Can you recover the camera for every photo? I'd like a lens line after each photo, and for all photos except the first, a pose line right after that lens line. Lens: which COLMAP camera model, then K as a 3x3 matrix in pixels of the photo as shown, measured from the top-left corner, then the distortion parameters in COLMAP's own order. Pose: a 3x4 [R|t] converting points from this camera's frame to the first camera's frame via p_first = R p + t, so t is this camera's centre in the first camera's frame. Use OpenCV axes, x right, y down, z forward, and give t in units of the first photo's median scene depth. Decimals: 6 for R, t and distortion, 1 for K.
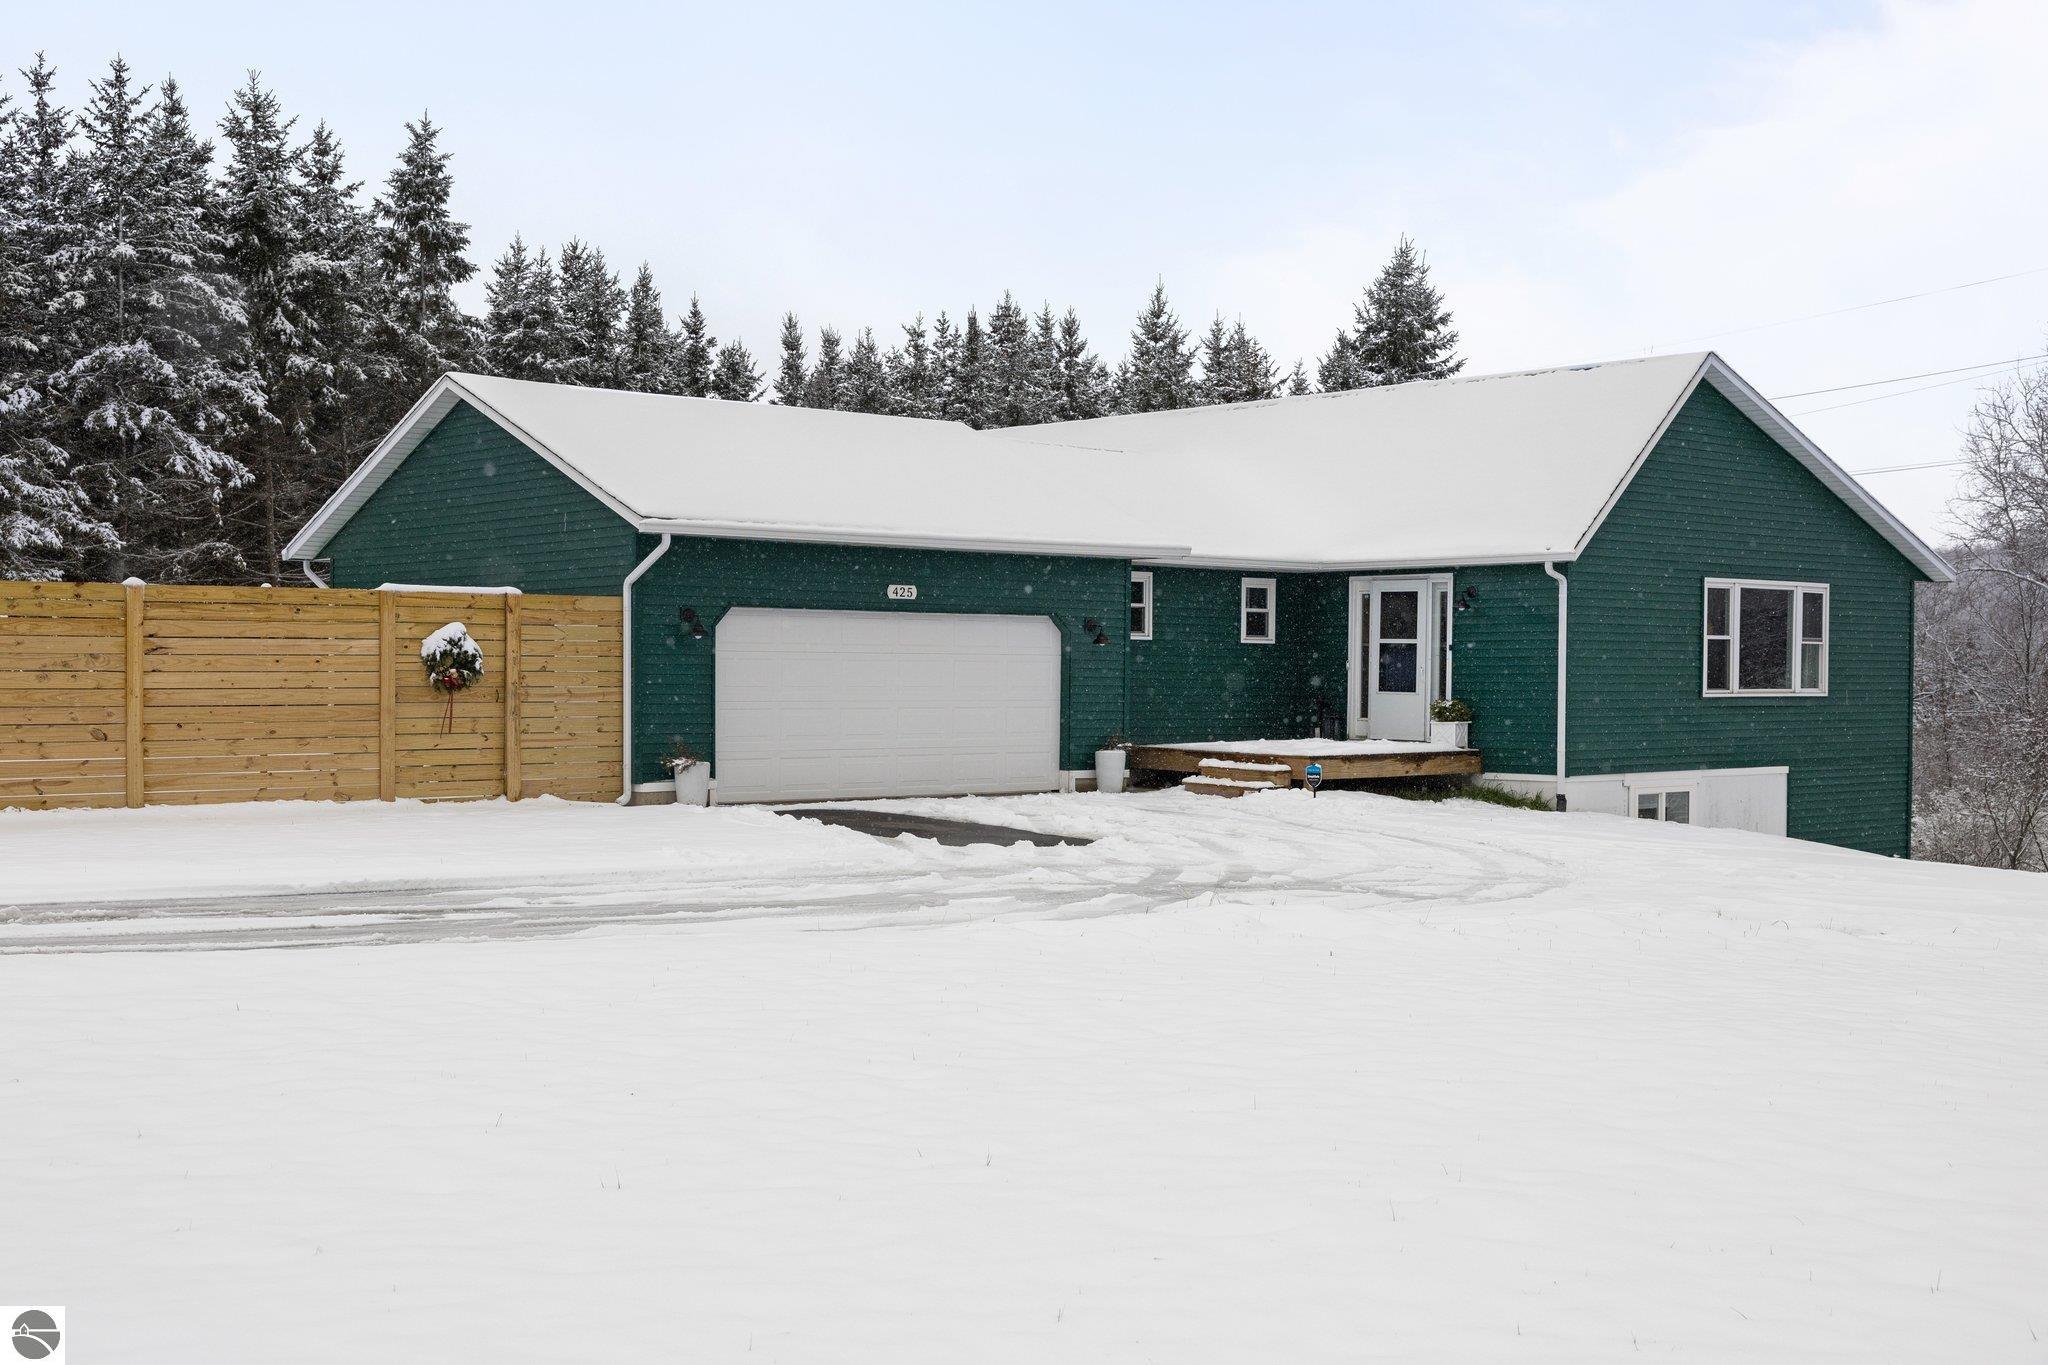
lens RADIAL K [[2307.4, 0, 1015.1], [0, 2307.4, 739.4], [0, 0, 1]] dist [-0.007807, 0.011569]
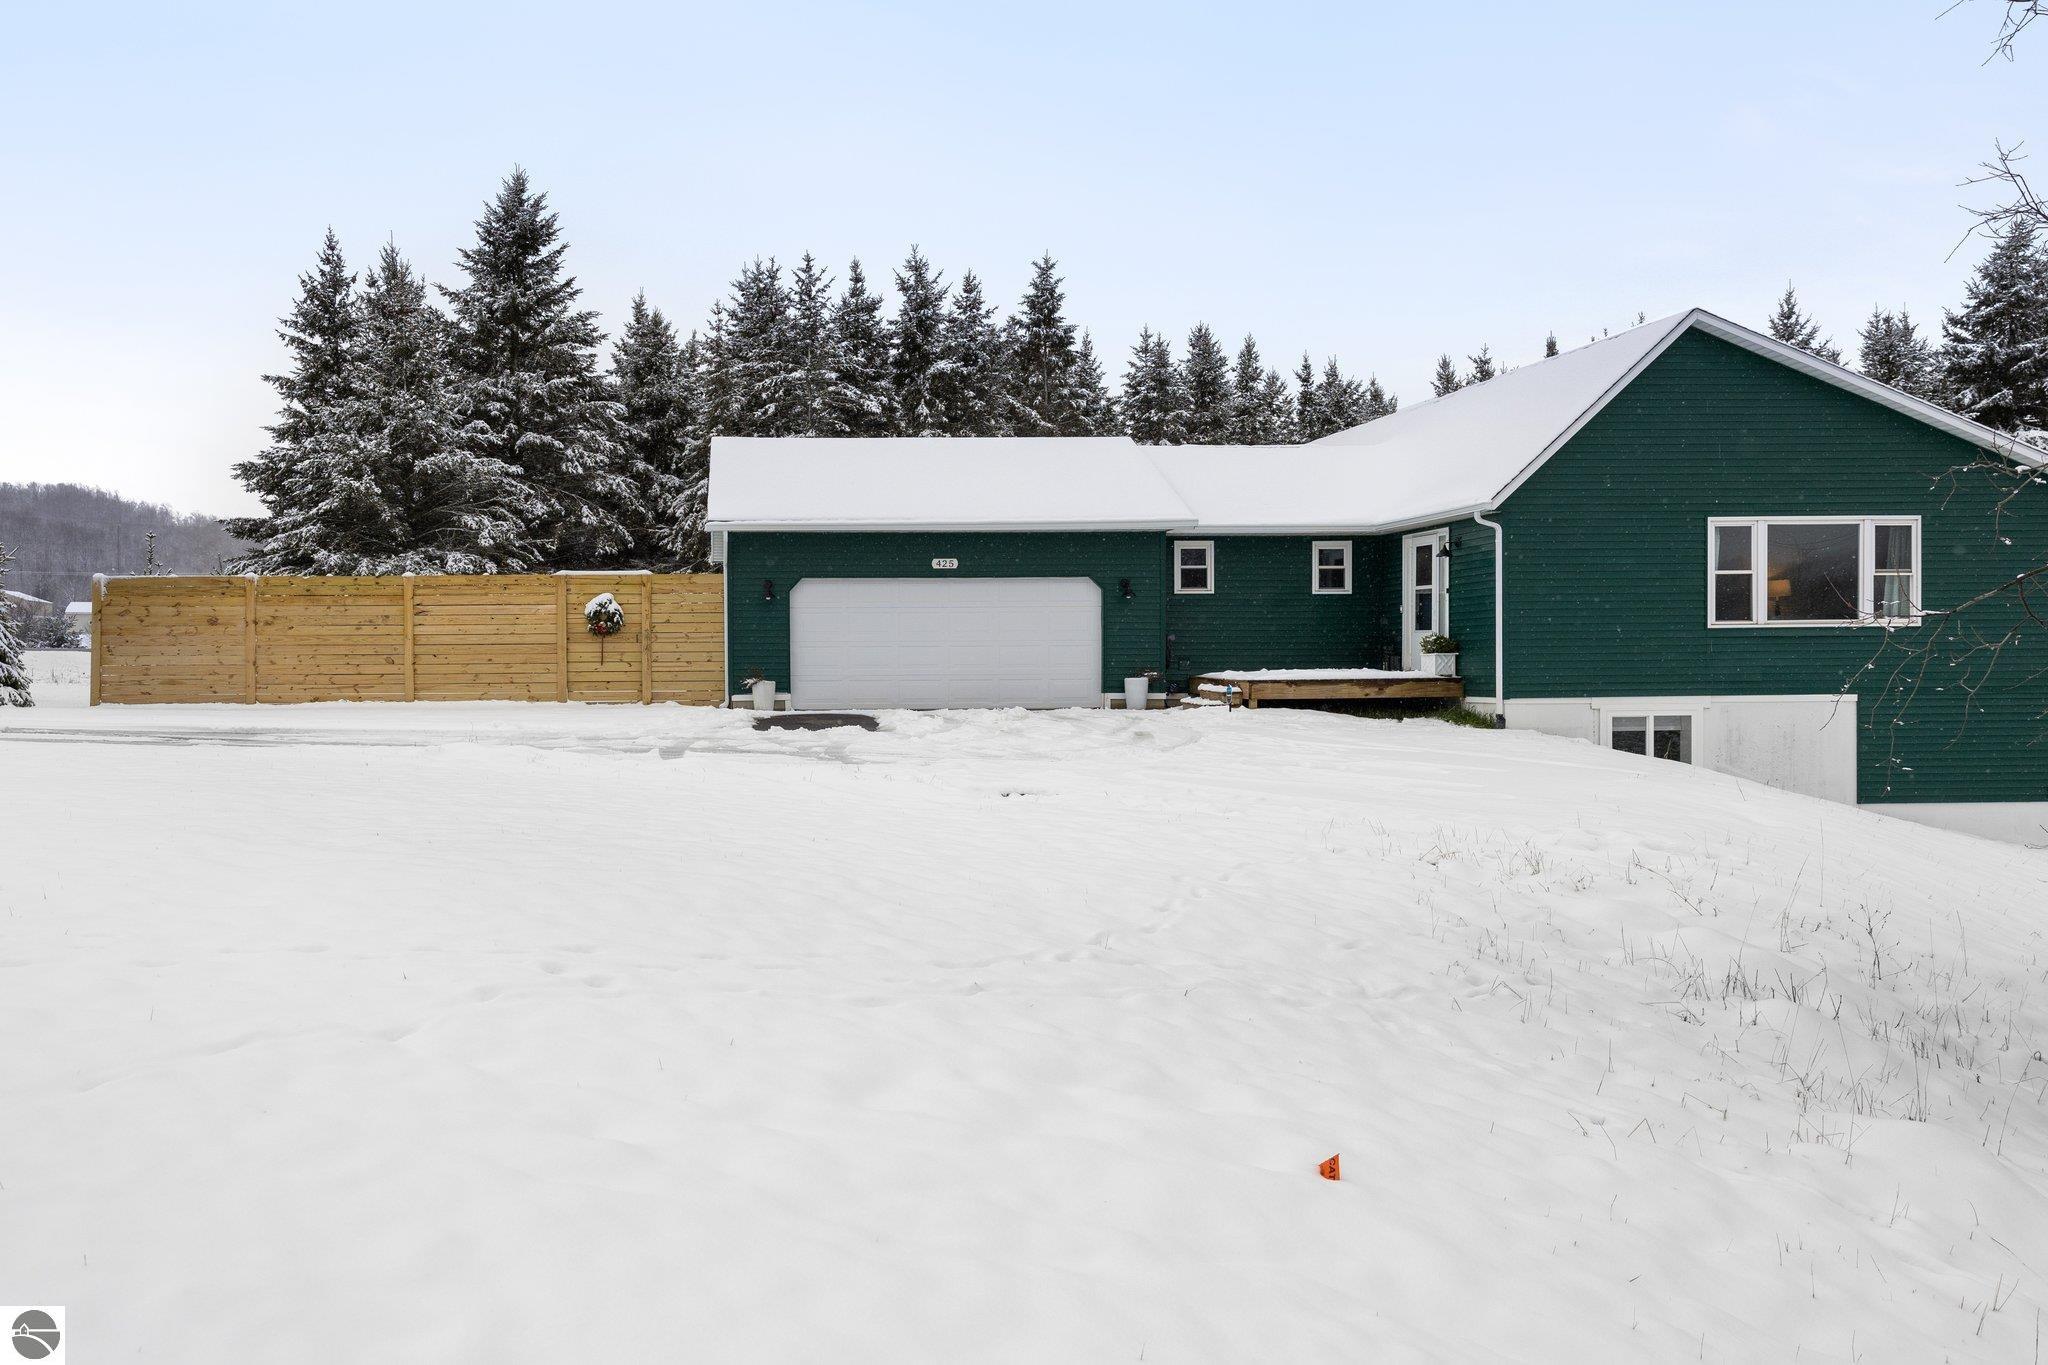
lens RADIAL K [[1717.3, 0, 765.1], [0, 1717.3, 681.2], [0, 0, 1]] dist [0.004295, -0.000418]
pose [[0.778485, -0.003352, -0.627655, 0.464827], [-0.007999, 0.999852, -0.015262, 0.022244], [0.627613, 0.016902, 0.778342, 0.102145]]
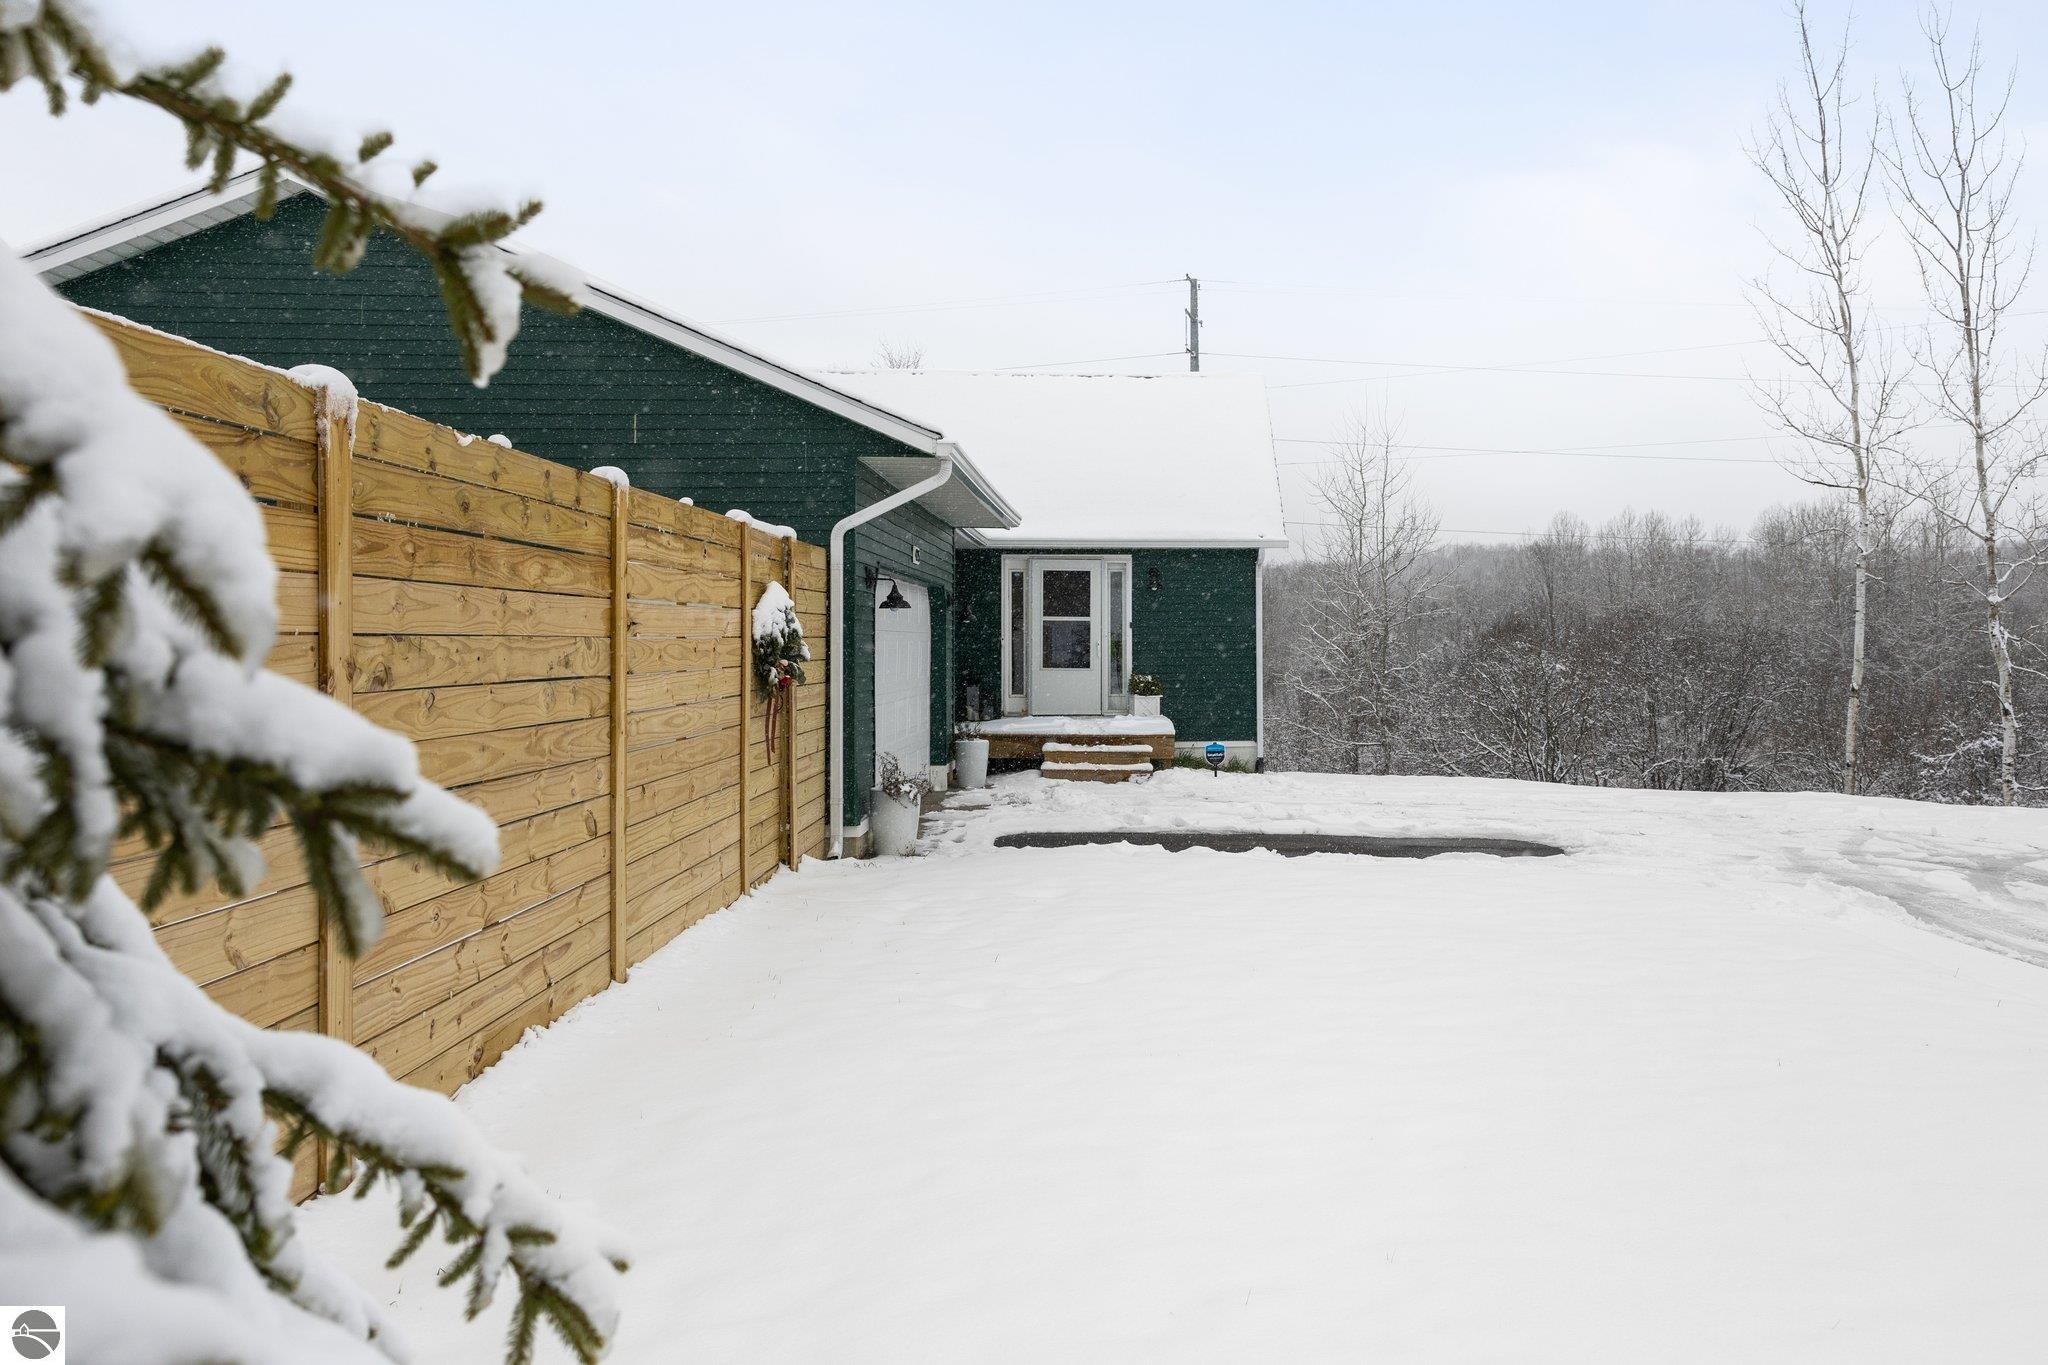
lens RADIAL K [[1651.5, 0, 1024.0], [0, 1651.5, 682.5], [0, 0, 1]] dist [0.000022, -0.000242]
pose [[0.686136, -0.024368, 0.727065, -0.392817], [0.027274, 0.999598, 0.007764, -0.020652], [-0.726962, 0.014503, 0.686524, 0.514002]]
